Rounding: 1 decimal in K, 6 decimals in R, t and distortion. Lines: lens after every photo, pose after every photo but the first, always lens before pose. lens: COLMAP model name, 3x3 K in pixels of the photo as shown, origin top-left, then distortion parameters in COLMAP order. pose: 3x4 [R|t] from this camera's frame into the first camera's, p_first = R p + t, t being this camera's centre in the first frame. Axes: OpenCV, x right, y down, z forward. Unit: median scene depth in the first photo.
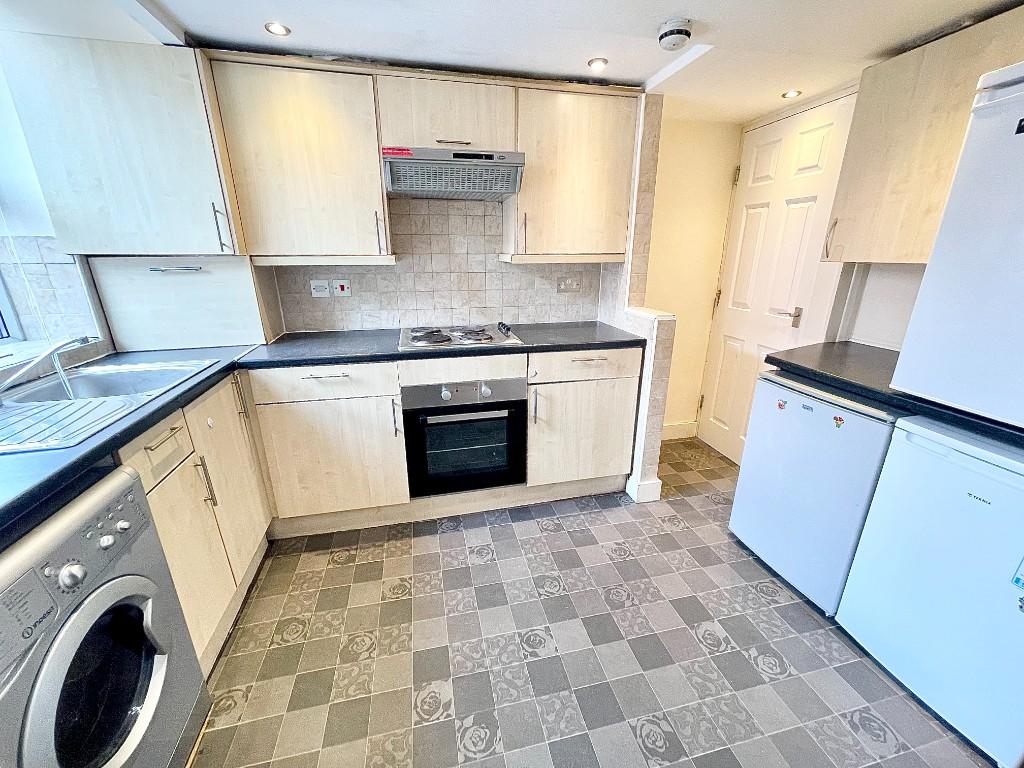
lens RADIAL K [[413.8, 0, 512.8], [0, 413.8, 385.8], [0, 0, 1]] dist [0.000141, 0.000735]
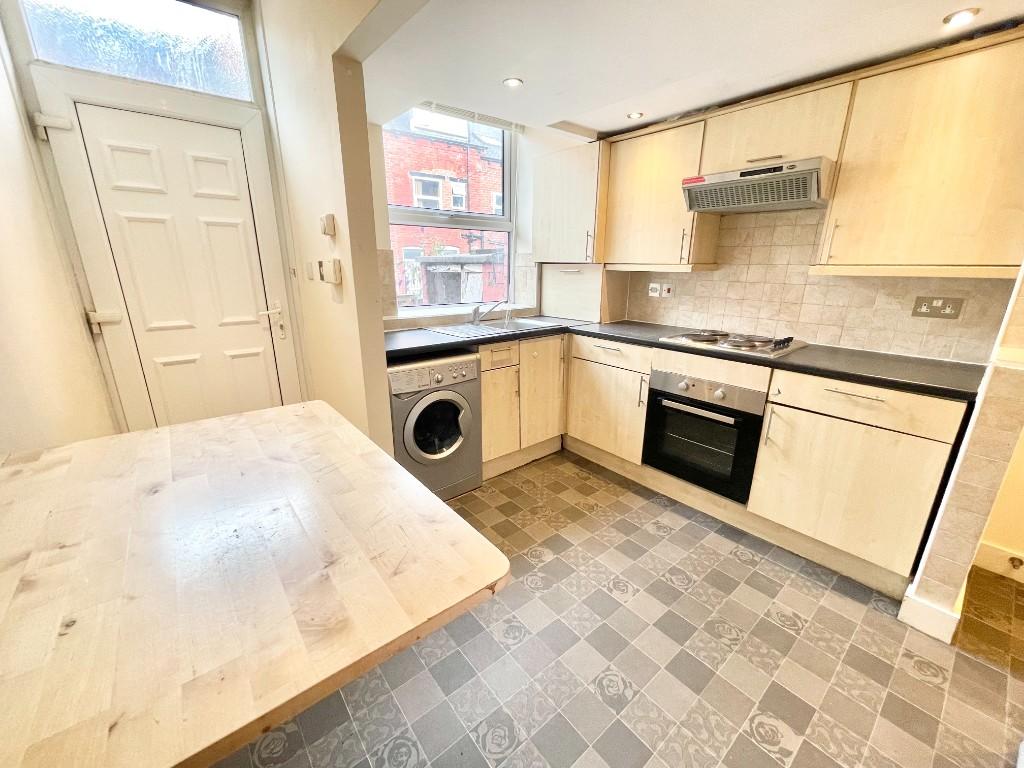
lens RADIAL K [[413.8, 0, 512.8], [0, 413.8, 385.8], [0, 0, 1]] dist [0.000141, 0.000735]
pose [[0.446897, 0.257800, -0.856634, 0.607376], [-0.286860, 0.948307, 0.135737, 0.002065], [0.847346, 0.185073, 0.497748, 0.037834]]
